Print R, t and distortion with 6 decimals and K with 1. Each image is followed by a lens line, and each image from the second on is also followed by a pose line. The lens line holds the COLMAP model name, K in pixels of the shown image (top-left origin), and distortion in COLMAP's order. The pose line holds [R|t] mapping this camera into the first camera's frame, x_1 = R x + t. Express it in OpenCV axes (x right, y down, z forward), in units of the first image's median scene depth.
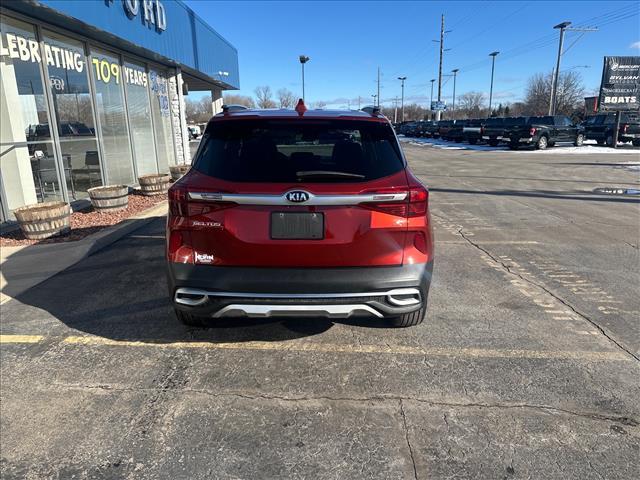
lens RADIAL K [[446.5, 0, 317.9], [0, 446.5, 243.4], [0, 0, 1]] dist [0.049972, -0.062425]
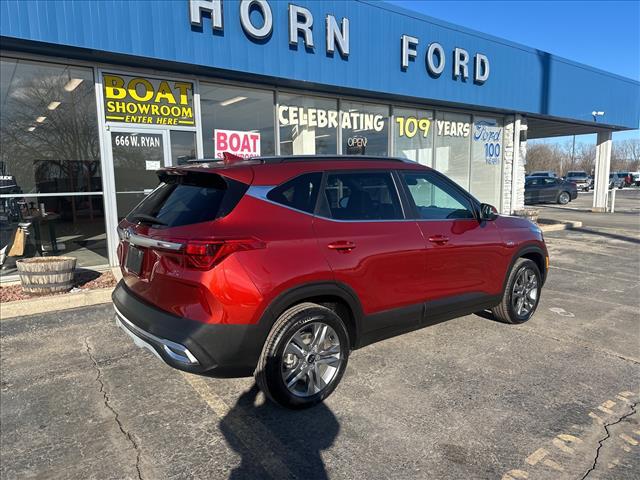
lens RADIAL K [[446.5, 0, 322.5], [0, 446.5, 244.6], [0, 0, 1]] dist [0.049972, -0.062425]
pose [[0.617657, 0.118984, -0.777395, 0.779002], [-0.193383, 0.981117, -0.003482, -0.113544], [0.762301, 0.152486, 0.629003, 0.417584]]
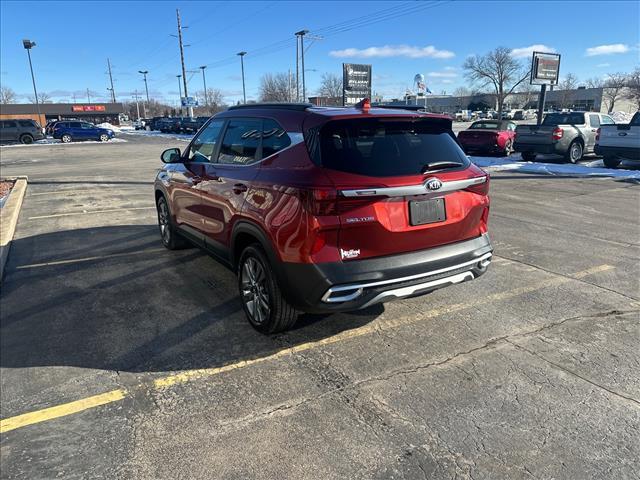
lens RADIAL K [[446.5, 0, 321.3], [0, 446.5, 241.8], [0, 0, 1]] dist [0.049972, -0.062425]
pose [[0.851601, -0.140917, 0.504895, -0.575022], [0.138559, 0.989444, 0.042450, -0.032434], [-0.505547, 0.033807, 0.862136, 0.105739]]
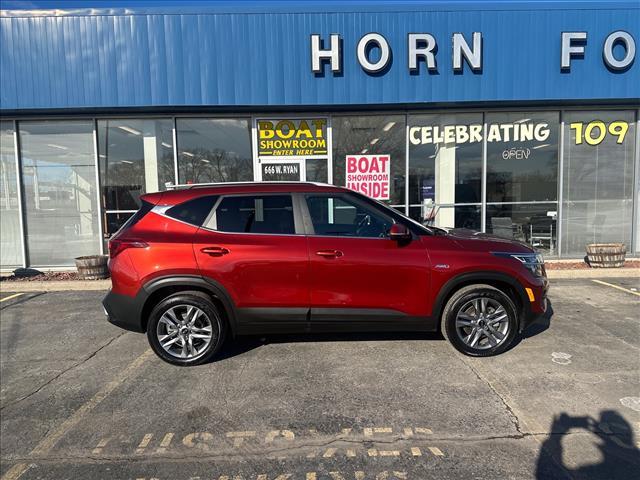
lens RADIAL K [[446.5, 0, 320.2], [0, 446.5, 243.0], [0, 0, 1]] dist [0.049972, -0.062425]
pose [[0.030158, 0.107751, -0.993720, 1.229315], [-0.230252, 0.968184, 0.097994, -0.296730], [0.972664, 0.225851, 0.054009, 1.115200]]
